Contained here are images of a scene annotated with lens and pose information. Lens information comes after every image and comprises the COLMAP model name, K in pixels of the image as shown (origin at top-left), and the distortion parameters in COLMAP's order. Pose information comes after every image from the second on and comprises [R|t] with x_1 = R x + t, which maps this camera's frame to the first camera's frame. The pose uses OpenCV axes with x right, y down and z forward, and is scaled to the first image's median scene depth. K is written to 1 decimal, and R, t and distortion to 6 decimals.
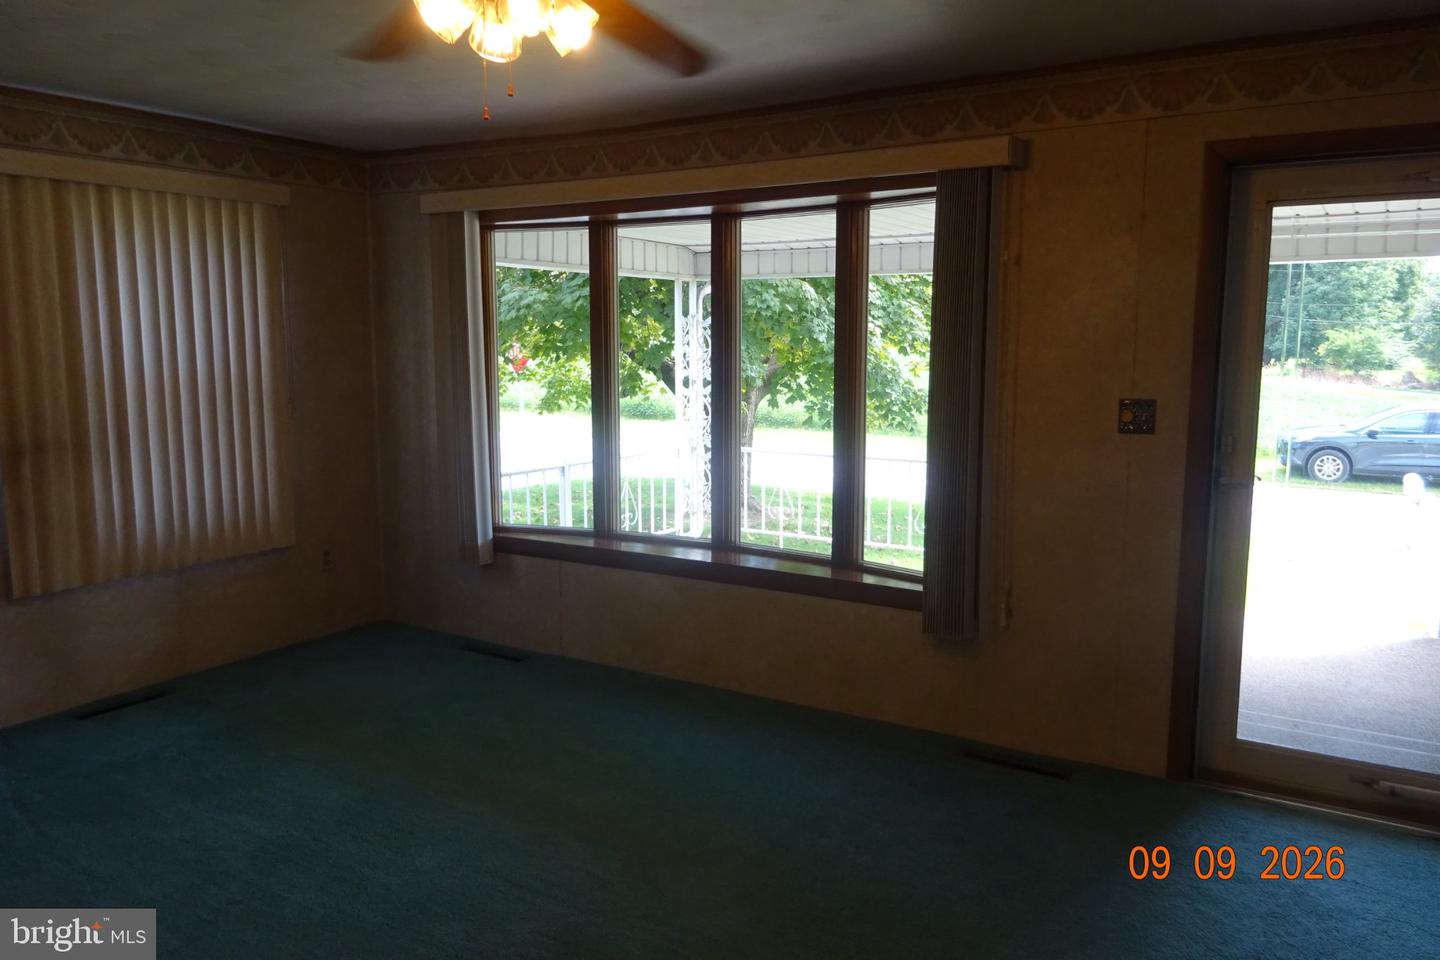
lens RADIAL K [[1058.4, 0, 722.2], [0, 1058.4, 482.2], [0, 0, 1]] dist [-0.001036, 0.000585]
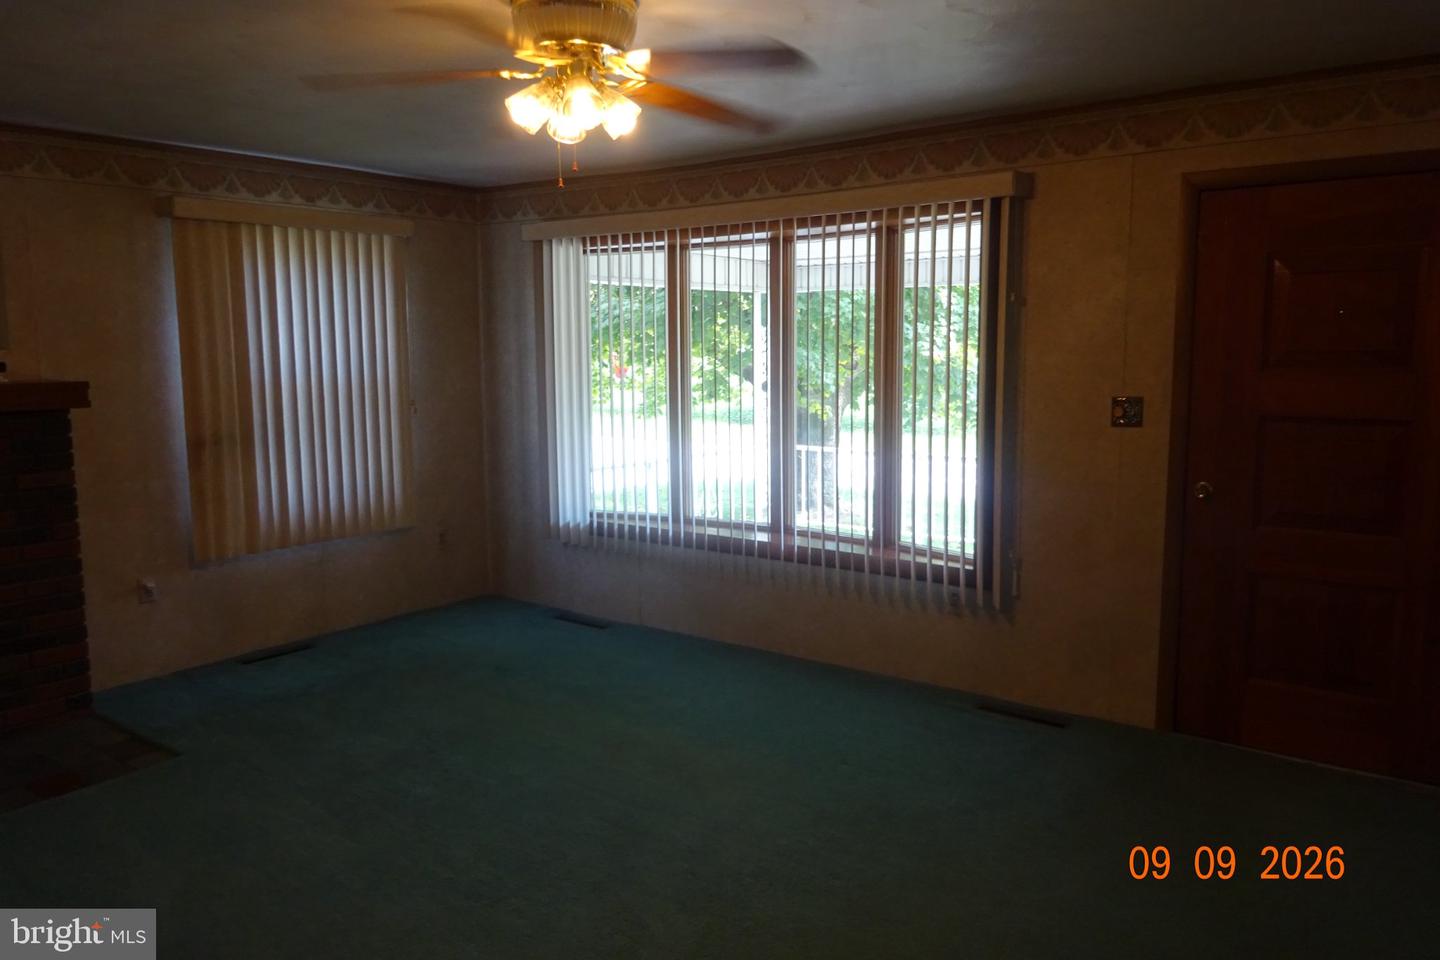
lens RADIAL K [[1058.4, 0, 720.7], [0, 1058.4, 482.8], [0, 0, 1]] dist [-0.001036, 0.000585]
pose [[0.994956, 0.004526, -0.100208, 0.059595], [-0.005031, 0.999976, -0.004788, 0.019195], [0.100184, 0.005268, 0.994955, -0.160397]]
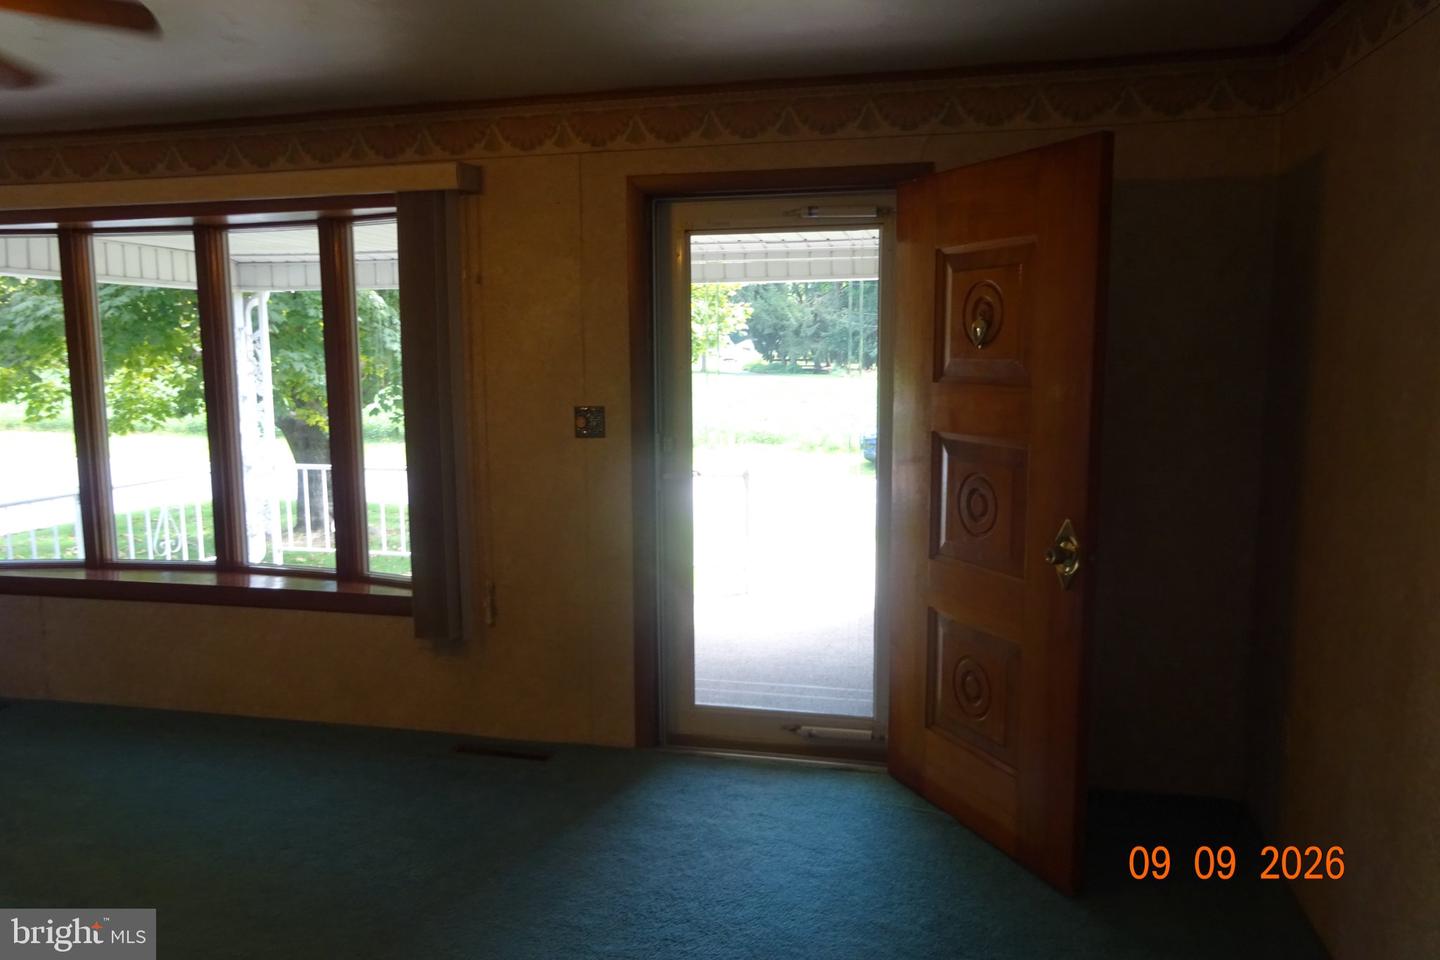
lens RADIAL K [[1058.4, 0, 718.9], [0, 1058.4, 481.7], [0, 0, 1]] dist [-0.001036, 0.000585]
pose [[0.947308, -0.047305, 0.316813, 0.144678], [0.050378, 0.998729, -0.001513, 0.007068], [-0.316339, 0.017394, 0.948487, -0.073050]]
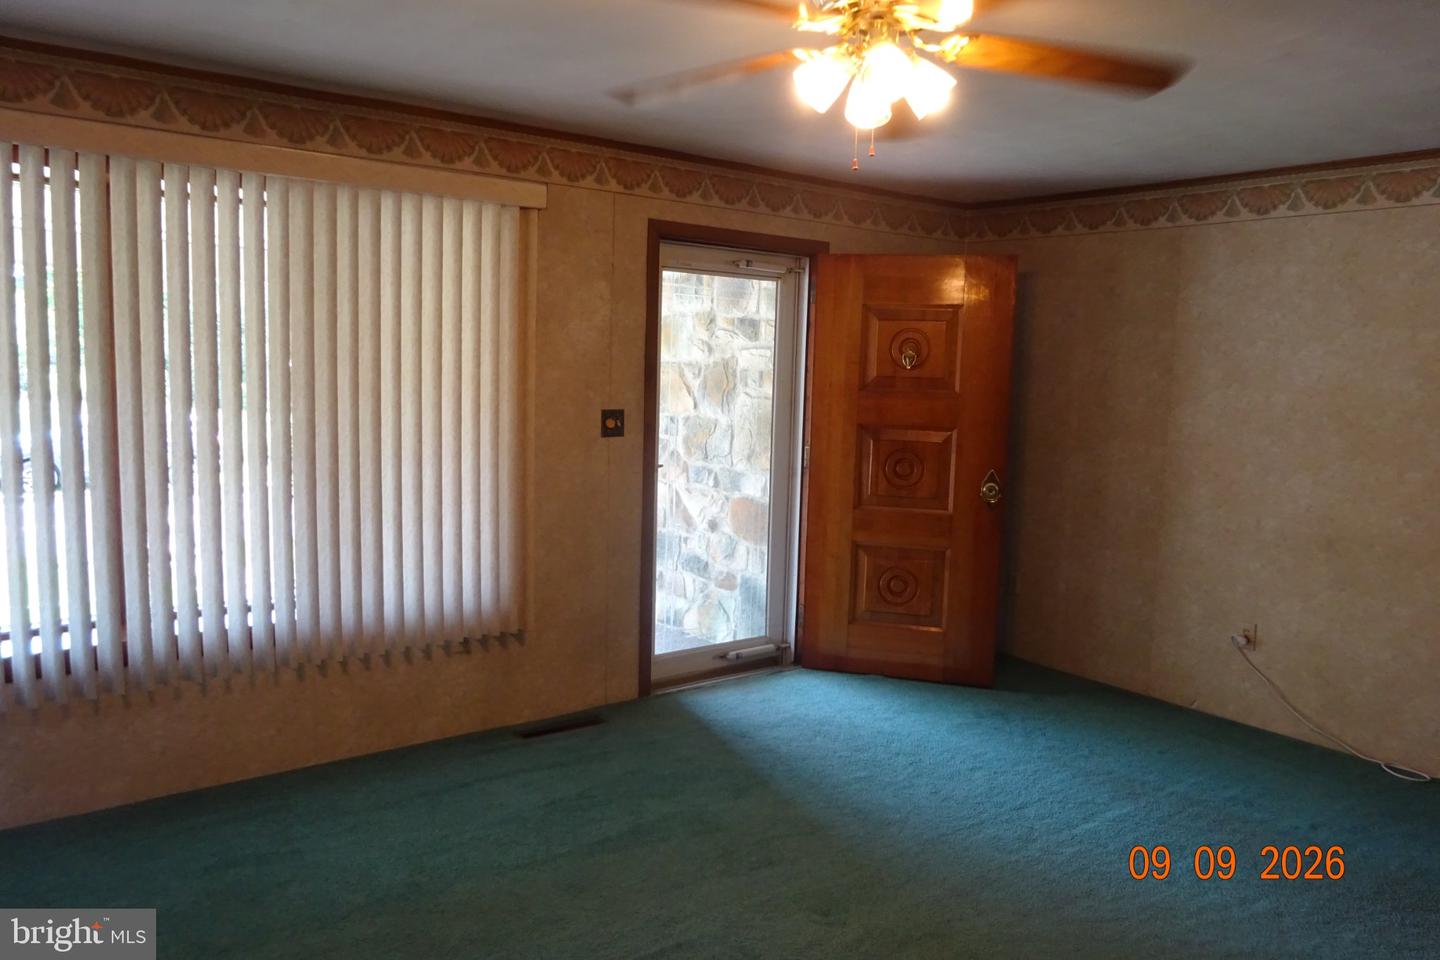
lens RADIAL K [[1058.4, 0, 693.4], [0, 1058.4, 484.8], [0, 0, 1]] dist [-0.001036, 0.000585]
pose [[0.348390, -0.093276, 0.932697, -0.666212], [0.100992, 0.992980, 0.061581, -0.049444], [-0.931893, 0.072741, 0.355364, 0.398535]]
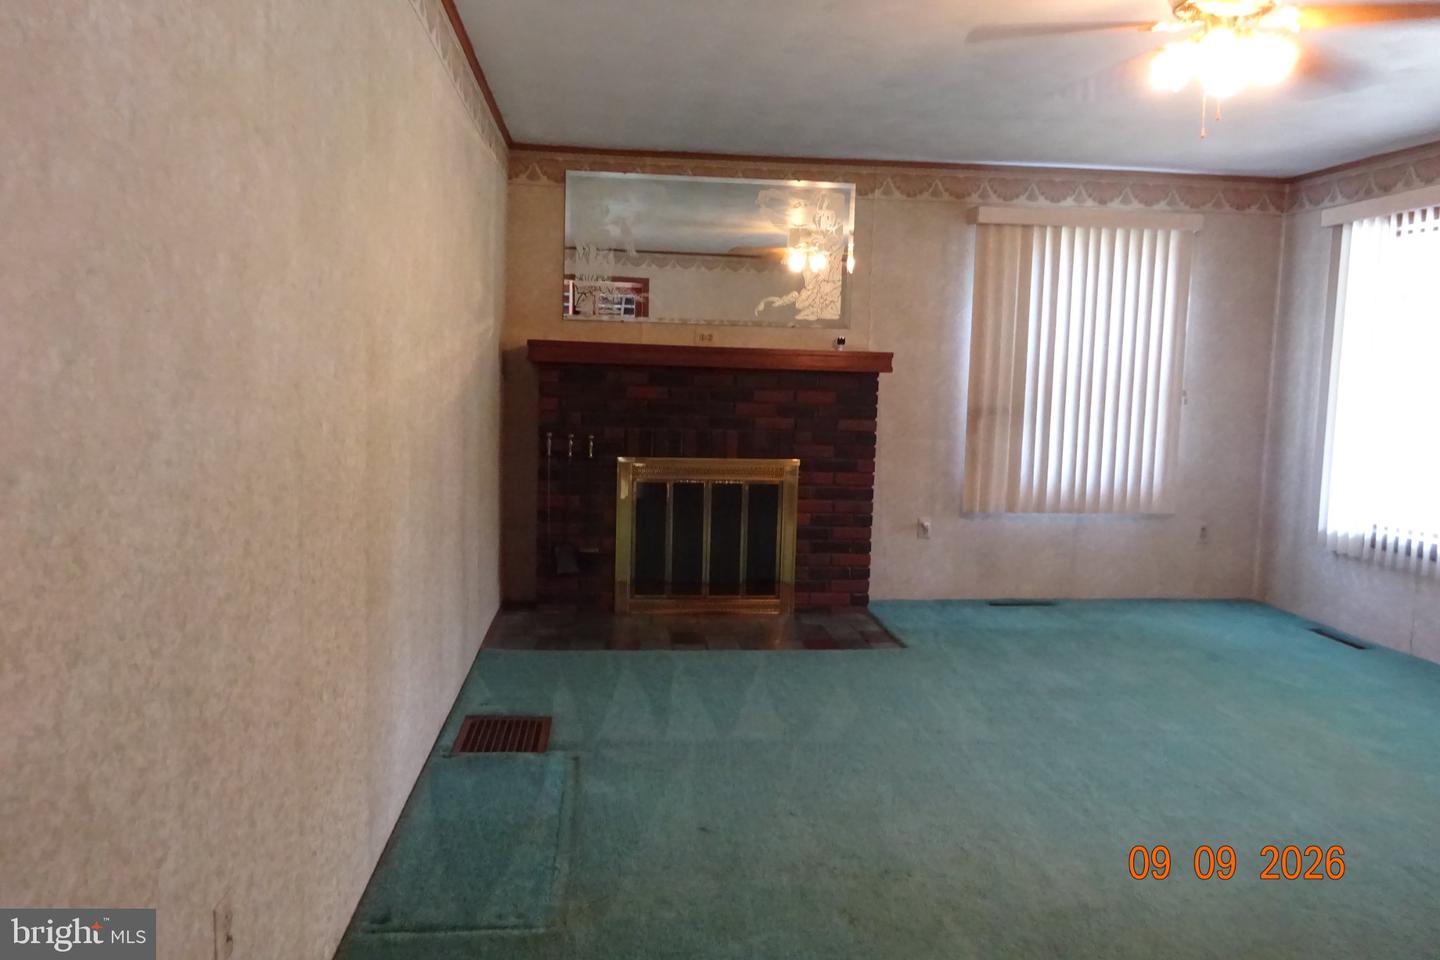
lens RADIAL K [[1058.4, 0, 715.5], [0, 1058.4, 482.2], [0, 0, 1]] dist [-0.001036, 0.000585]
pose [[0.612658, 0.095138, -0.784601, 0.265401], [-0.128175, 0.991547, 0.020147, 0.081990], [0.779886, 0.088223, 0.619673, -0.180806]]
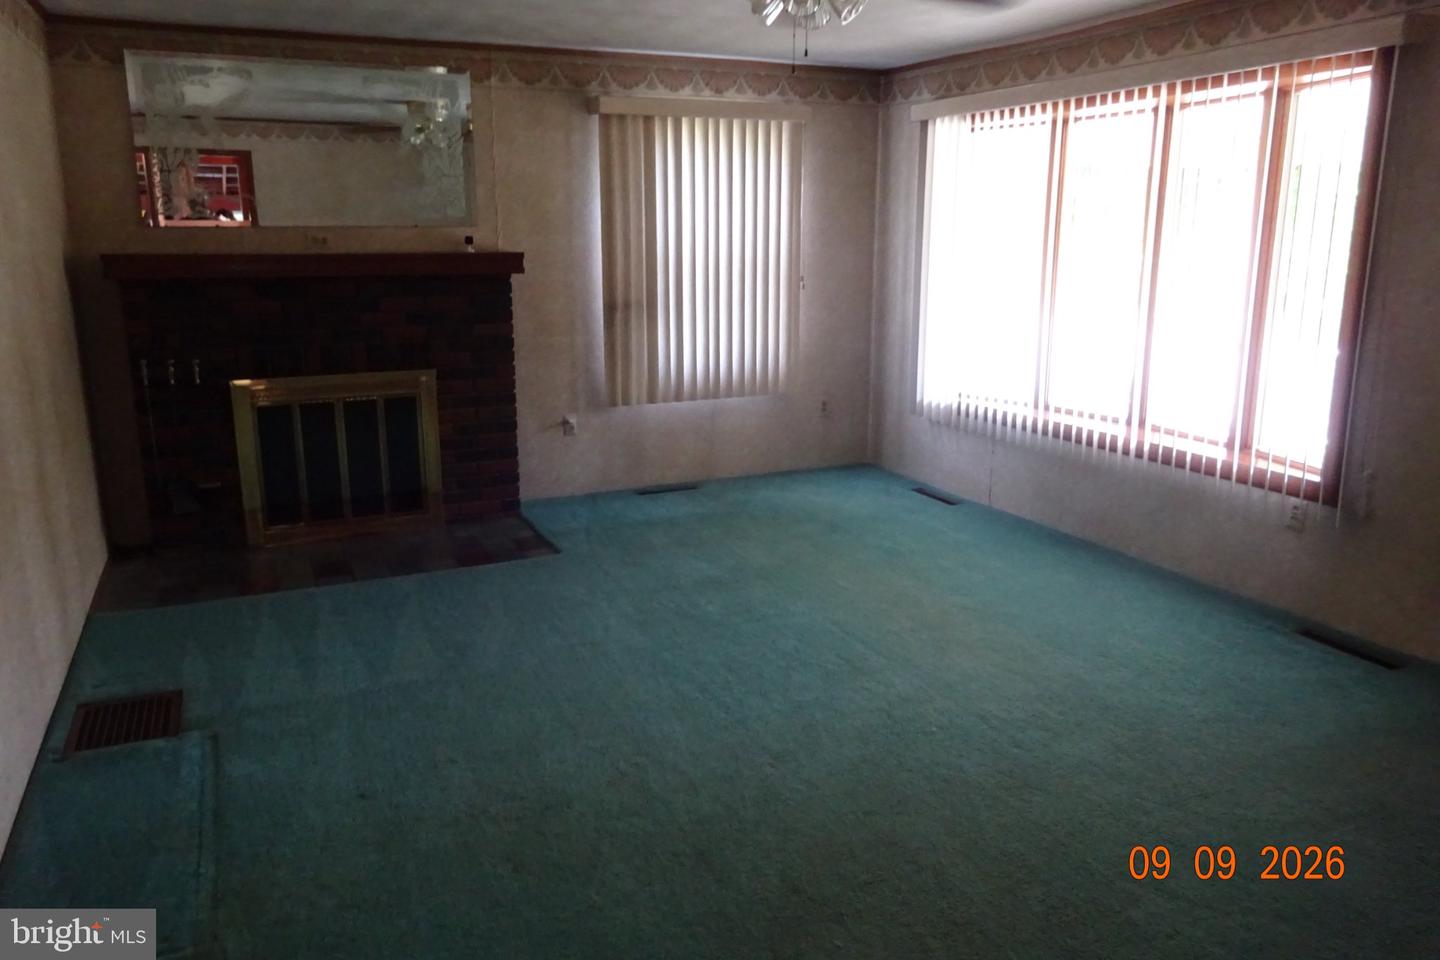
lens RADIAL K [[1058.4, 0, 710.8], [0, 1058.4, 485.6], [0, 0, 1]] dist [-0.001036, 0.000585]
pose [[0.832360, 0.127046, -0.539478, 0.269985], [-0.070480, 0.989734, 0.124337, 0.023471], [0.549736, -0.065471, 0.832769, -0.169829]]
